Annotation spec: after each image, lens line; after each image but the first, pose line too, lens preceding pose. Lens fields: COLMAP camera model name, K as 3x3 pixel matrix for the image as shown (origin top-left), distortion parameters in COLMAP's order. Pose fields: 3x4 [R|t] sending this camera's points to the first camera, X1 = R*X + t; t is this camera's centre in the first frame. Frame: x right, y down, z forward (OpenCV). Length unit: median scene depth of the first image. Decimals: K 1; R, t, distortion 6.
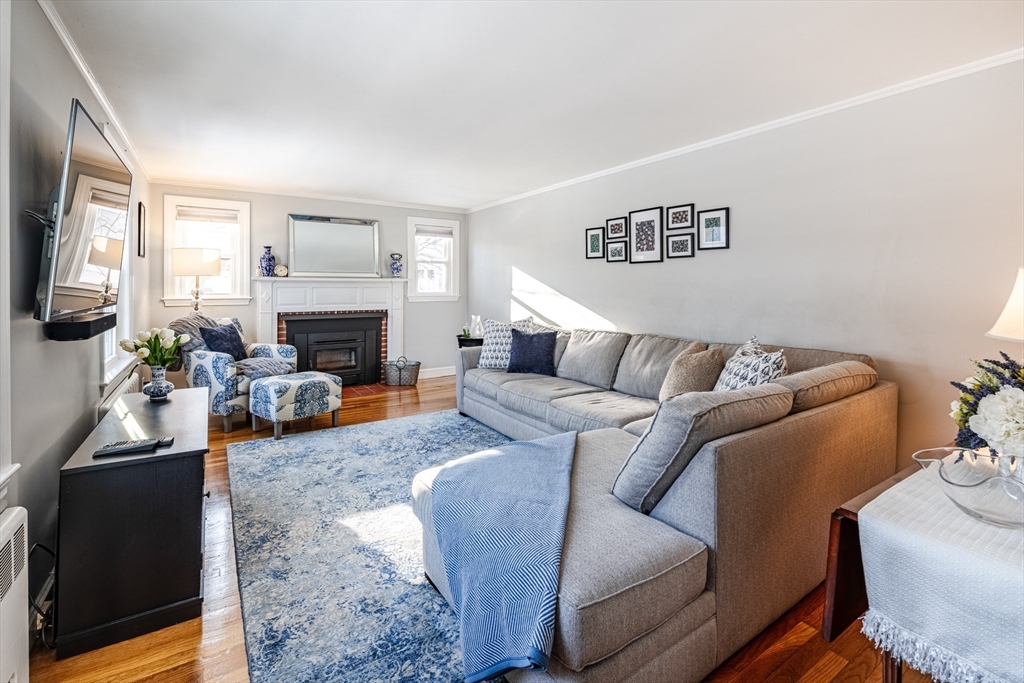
lens RADIAL K [[454.7, 0, 501.2], [0, 454.7, 282.2], [0, 0, 1]] dist [0.003900, -0.000695]
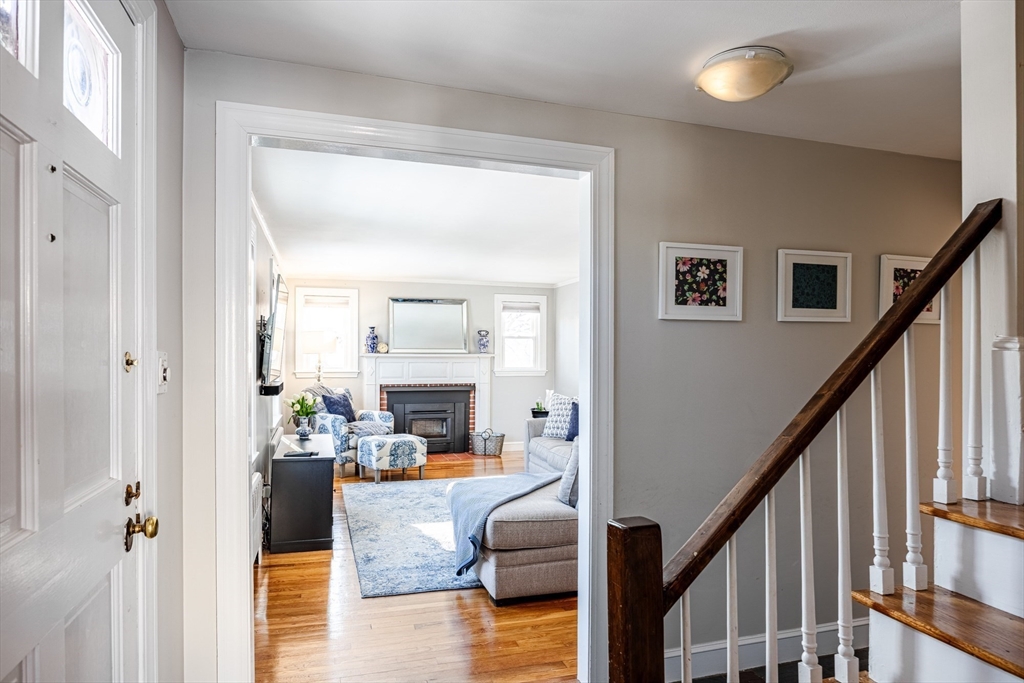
lens RADIAL K [[619.7, 0, 511.8], [0, 619.7, 346.8], [0, 0, 1]] dist [-0.002439, 0.000162]
pose [[0.965283, -0.001615, -0.261201, 0.272347], [0.000764, 0.999994, -0.003359, -0.026349], [0.261205, 0.003042, 0.965279, -0.482308]]
